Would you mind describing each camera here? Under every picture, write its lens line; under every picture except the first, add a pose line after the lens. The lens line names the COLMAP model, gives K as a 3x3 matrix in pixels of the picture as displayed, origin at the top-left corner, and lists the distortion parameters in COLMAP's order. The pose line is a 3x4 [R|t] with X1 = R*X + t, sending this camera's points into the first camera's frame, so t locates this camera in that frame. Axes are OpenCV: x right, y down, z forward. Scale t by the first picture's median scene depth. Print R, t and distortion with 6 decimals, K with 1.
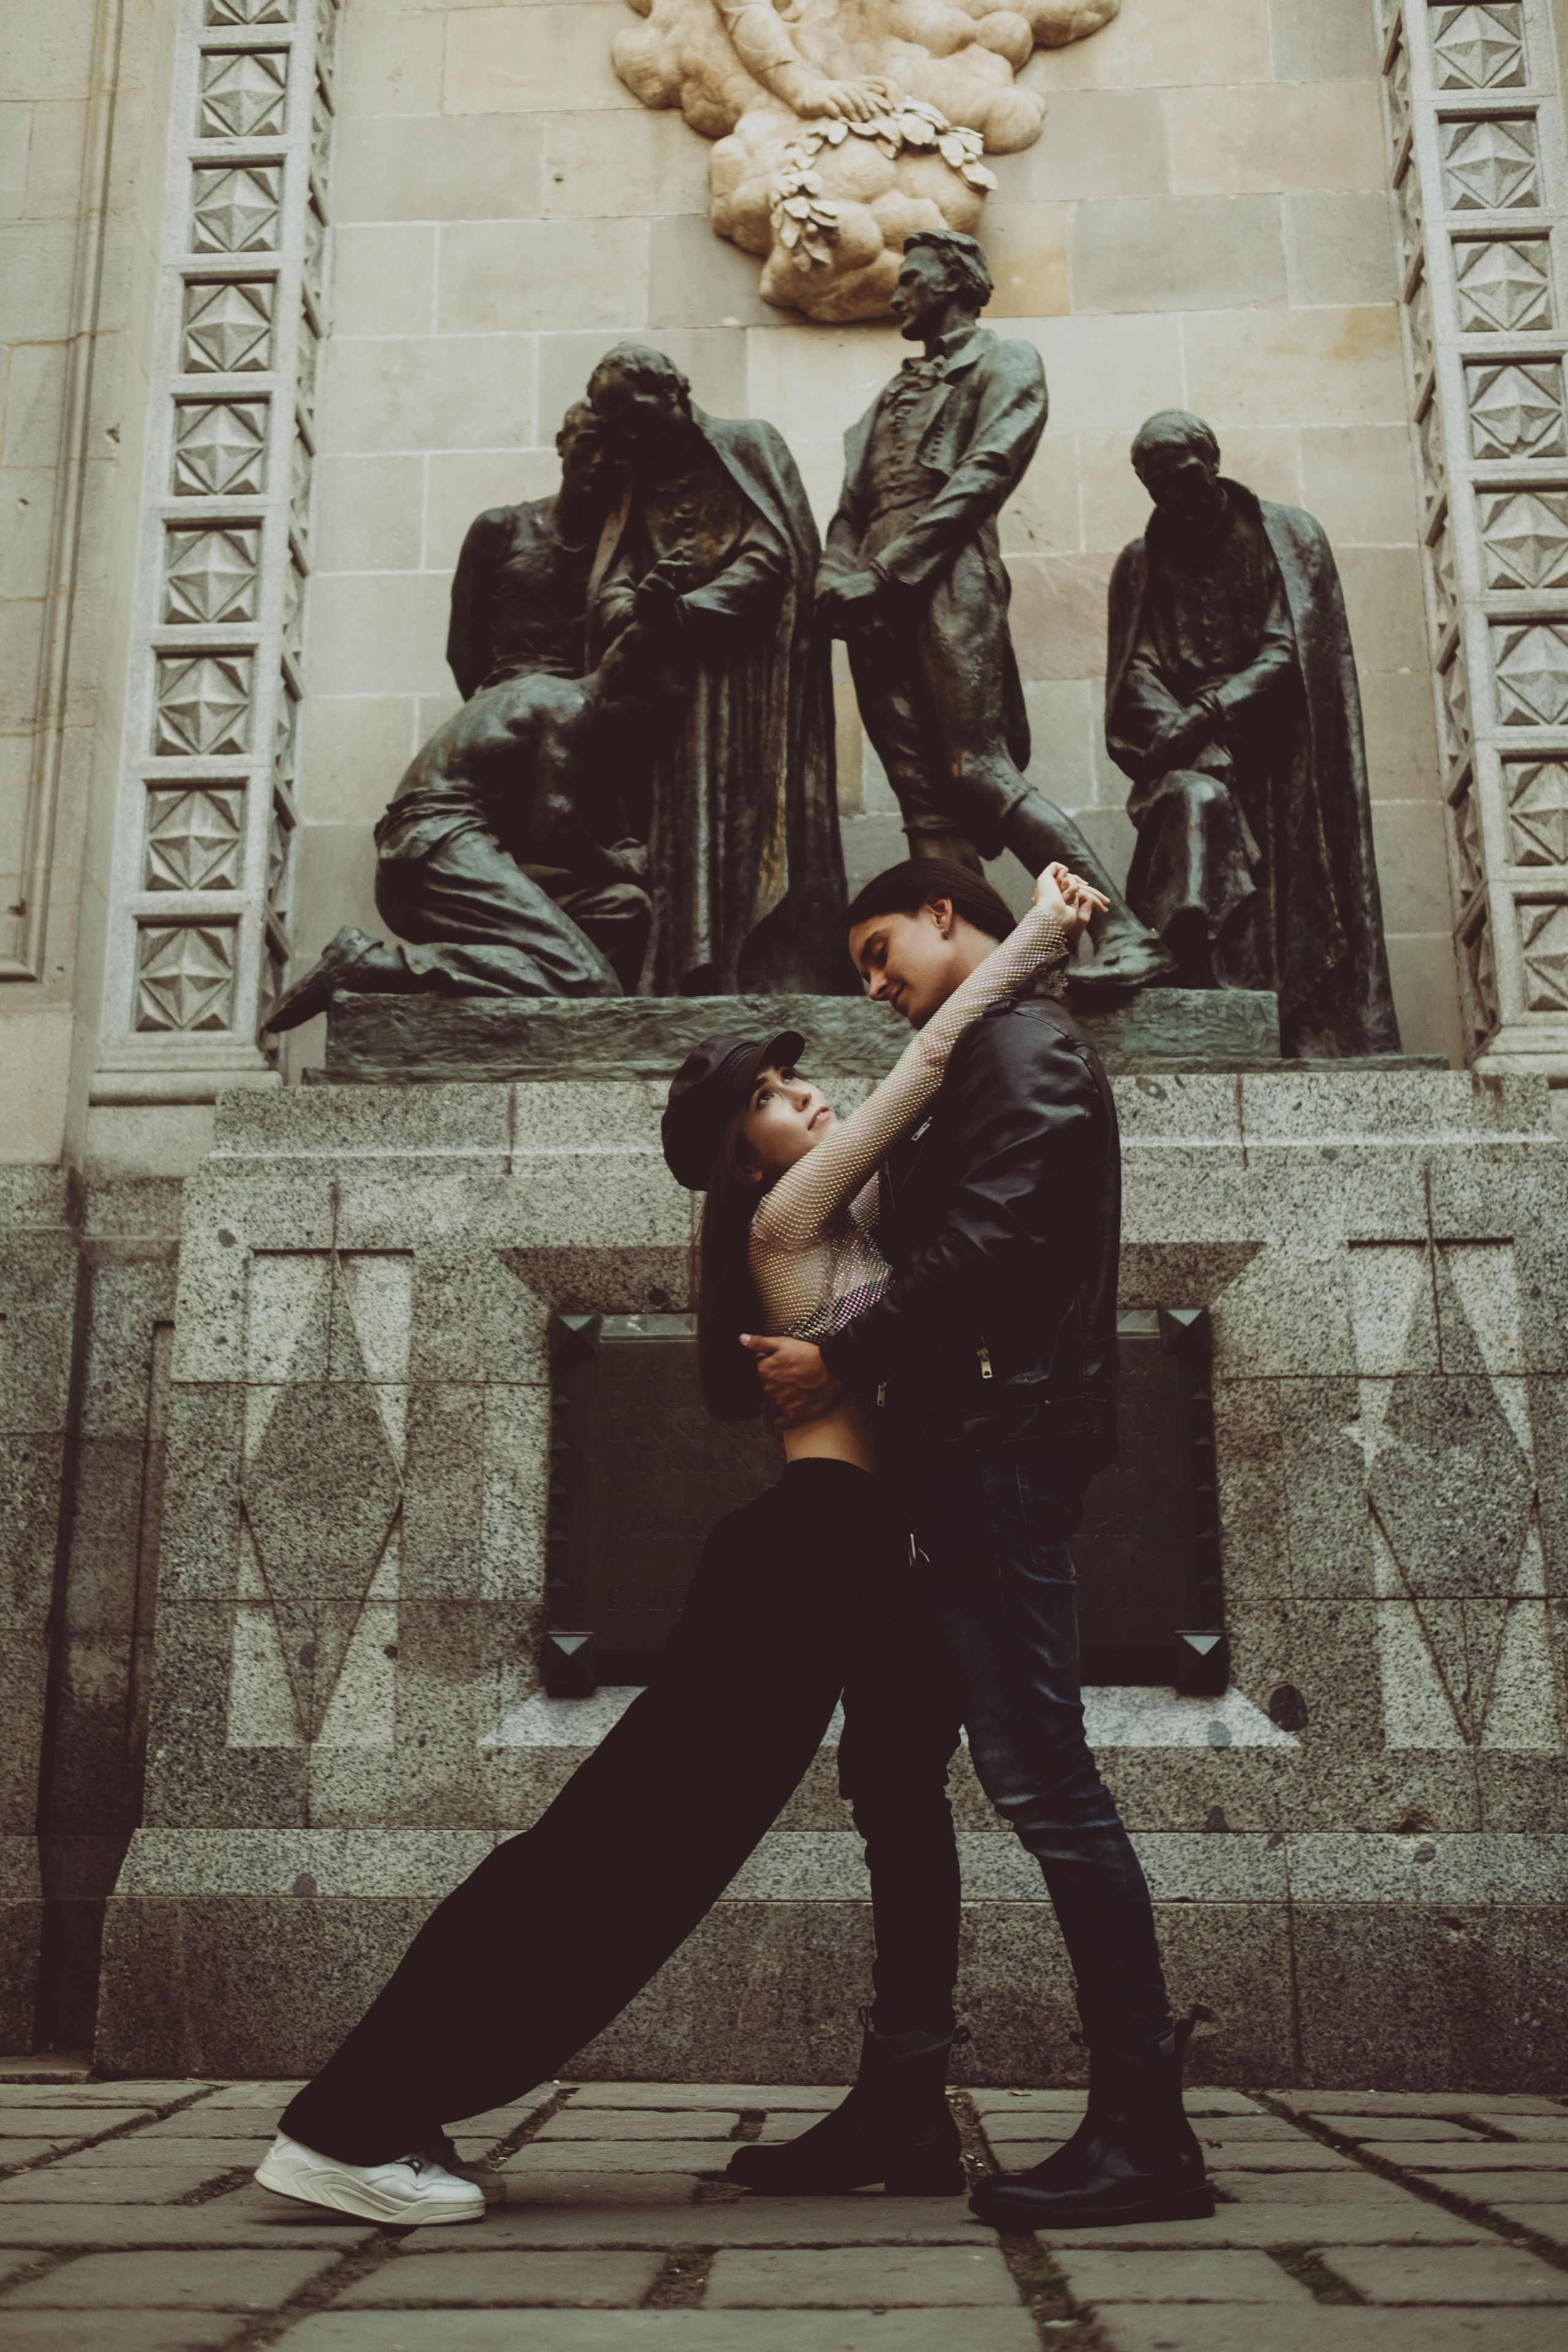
lens RADIAL K [[2394.1, 0, 787.5], [0, 2394.1, 1172.9], [0, 0, 1]] dist [-0.016714, 0.000000]
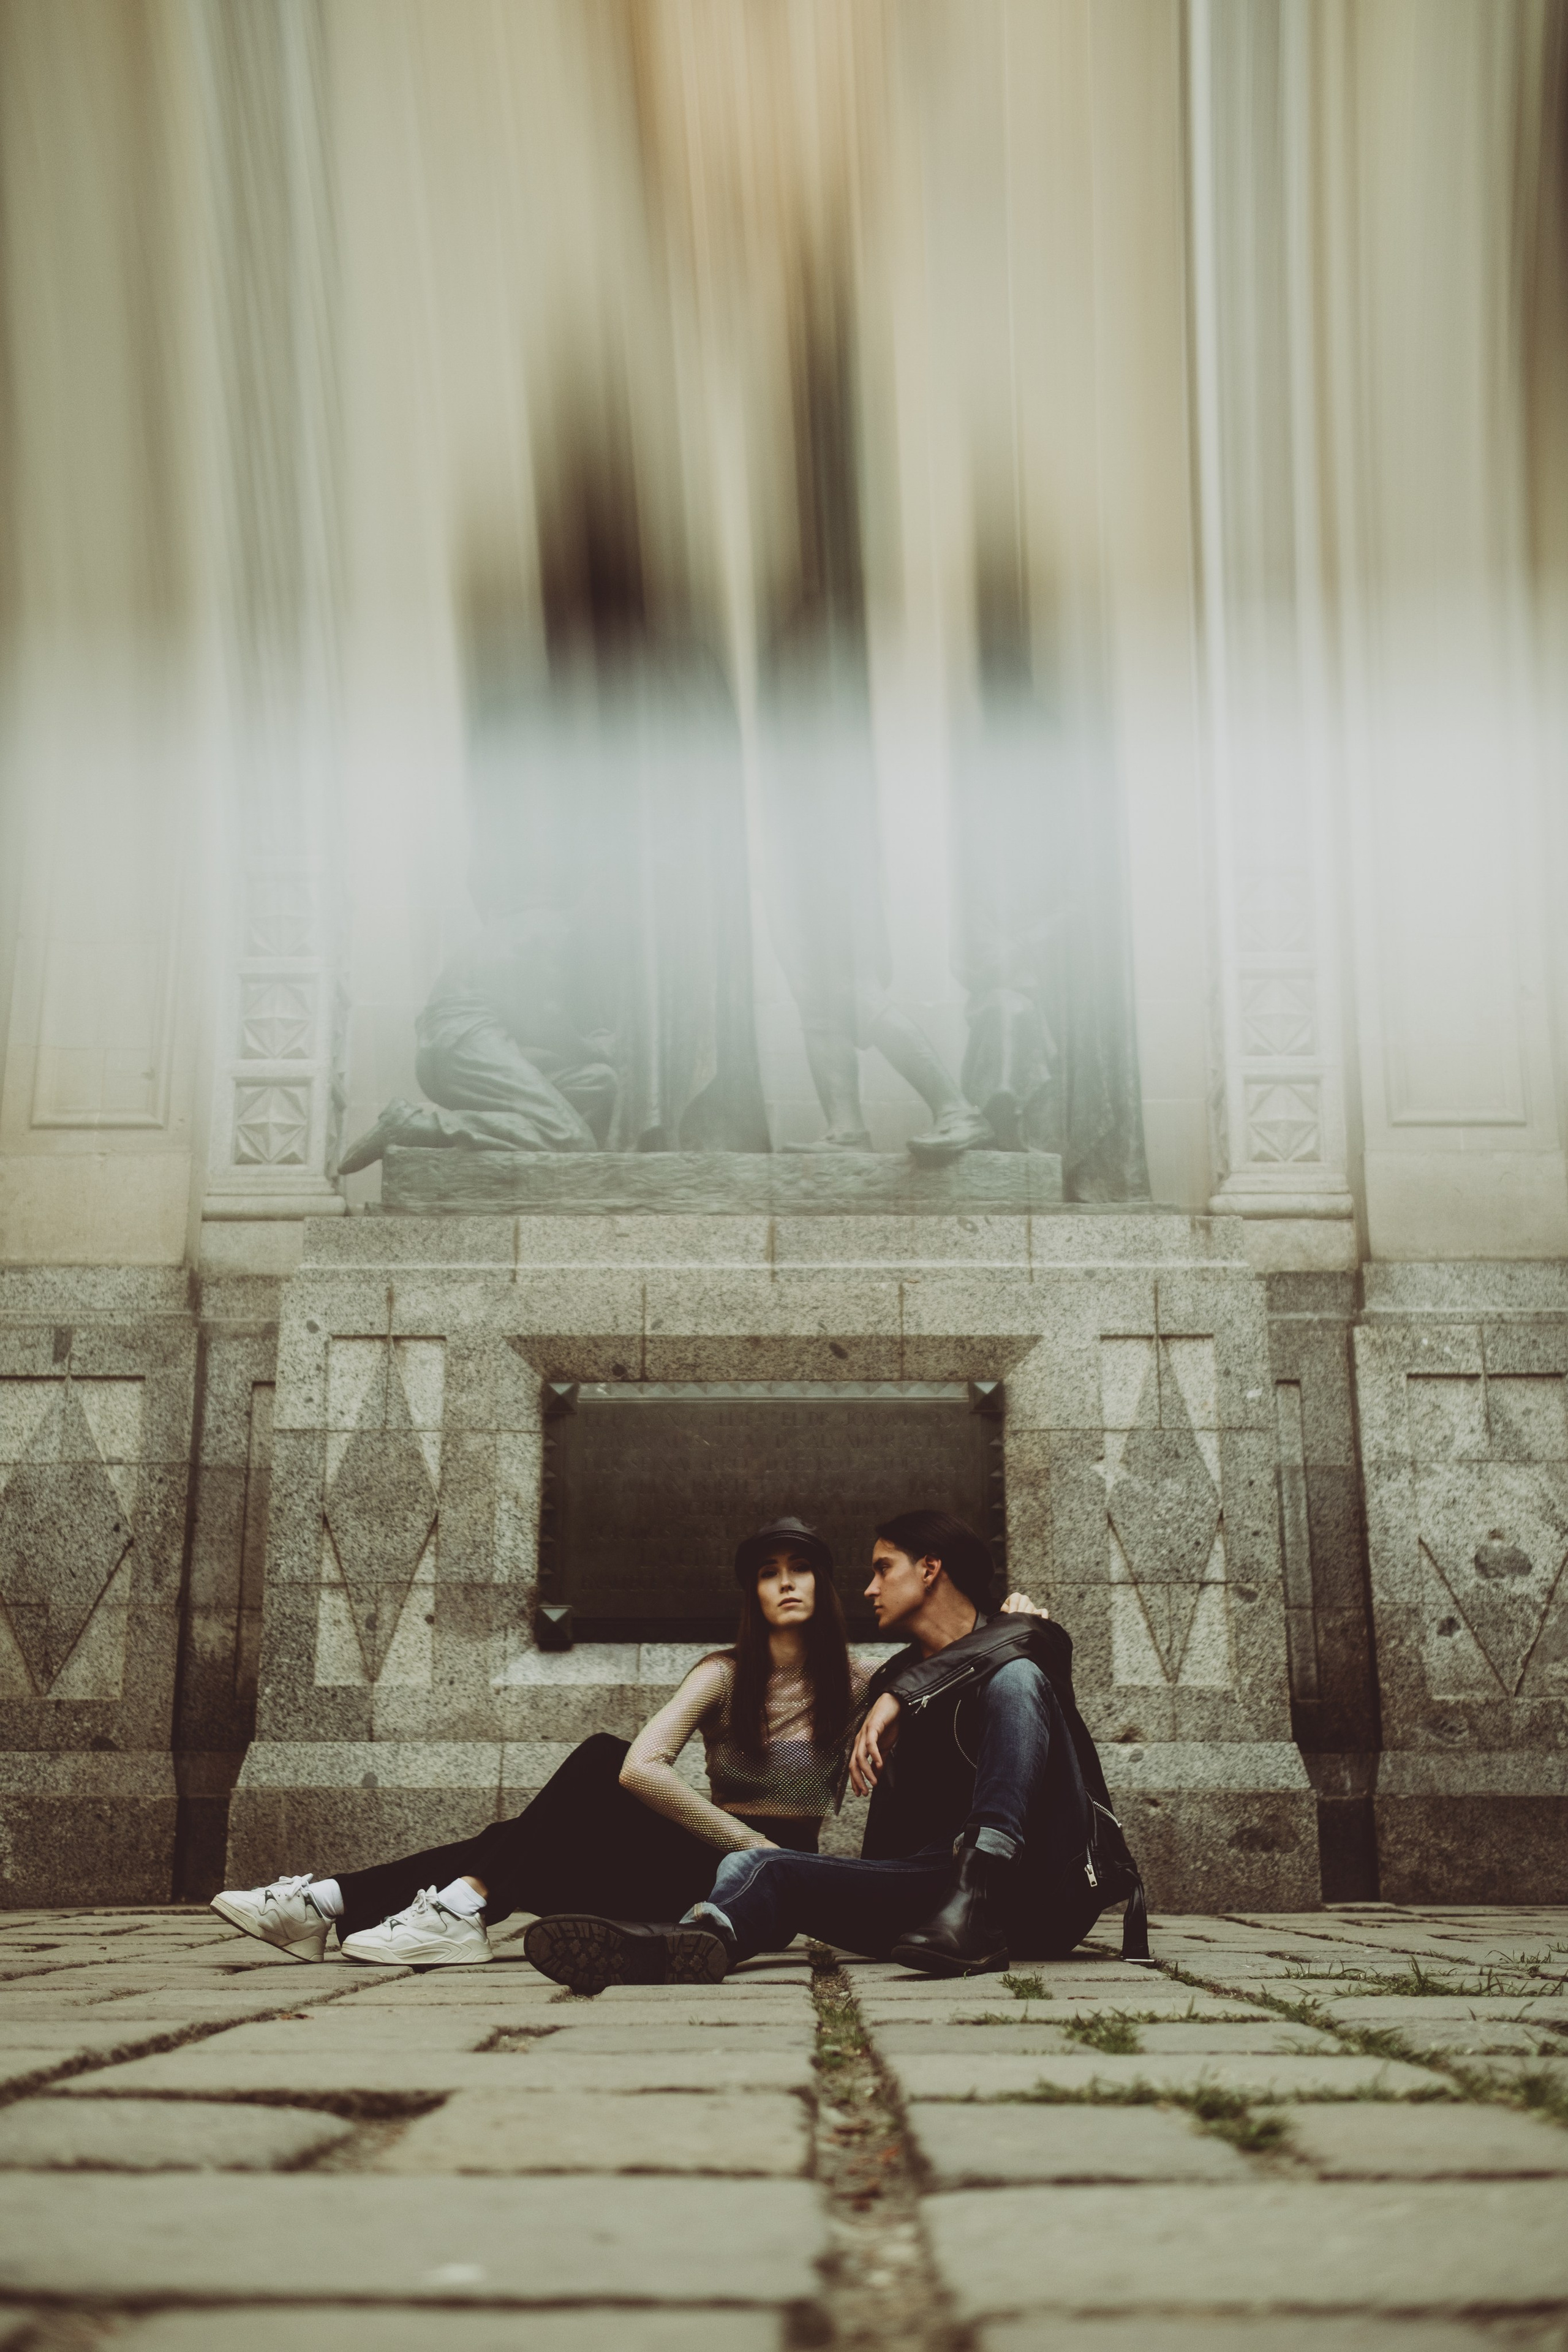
lens RADIAL K [[2394.1, 0, 862.9], [0, 2394.1, 1166.0], [0, 0, 1]] dist [-0.016714, 0.000000]
pose [[0.999029, 0.008949, 0.043142, 0.027662], [-0.008916, 0.999960, -0.000955, -0.068468], [-0.043149, 0.000569, 0.999069, -0.419236]]
